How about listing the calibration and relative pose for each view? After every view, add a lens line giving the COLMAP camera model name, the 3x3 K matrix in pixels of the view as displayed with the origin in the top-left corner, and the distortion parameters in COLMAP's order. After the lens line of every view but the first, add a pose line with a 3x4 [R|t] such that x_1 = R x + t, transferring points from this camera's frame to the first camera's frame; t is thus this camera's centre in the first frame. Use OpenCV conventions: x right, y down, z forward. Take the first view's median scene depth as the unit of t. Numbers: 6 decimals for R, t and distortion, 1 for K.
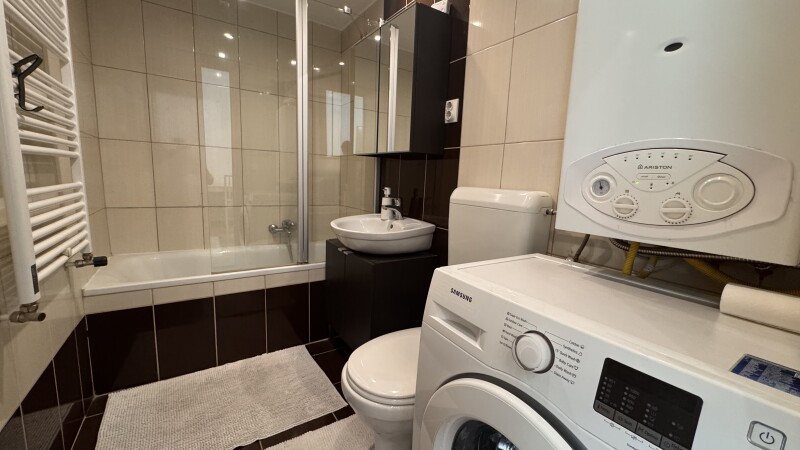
lens RADIAL K [[318.8, 0, 400.0], [0, 318.8, 225.0], [0, 0, 1]] dist [-0.002307, -0.000137]
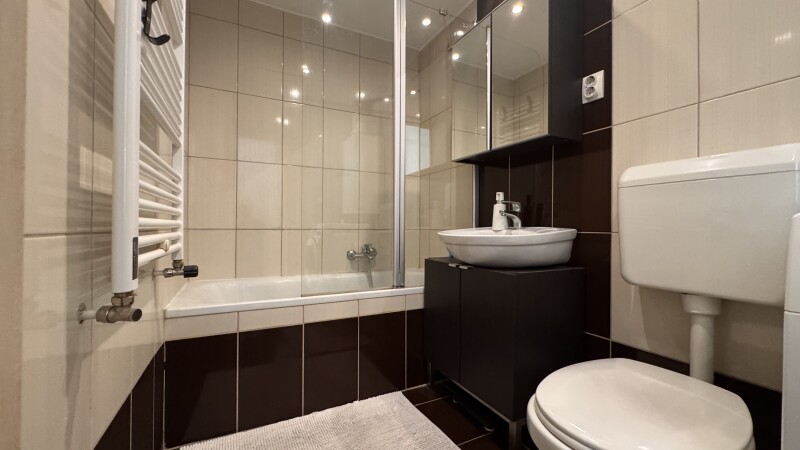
lens RADIAL K [[318.8, 0, 400.0], [0, 318.8, 225.0], [0, 0, 1]] dist [-0.002307, -0.000137]
pose [[0.993384, -0.035504, -0.109213, -0.234963], [0.018036, 0.987442, -0.156952, 0.104800], [0.113414, 0.153944, 0.981549, 0.175689]]
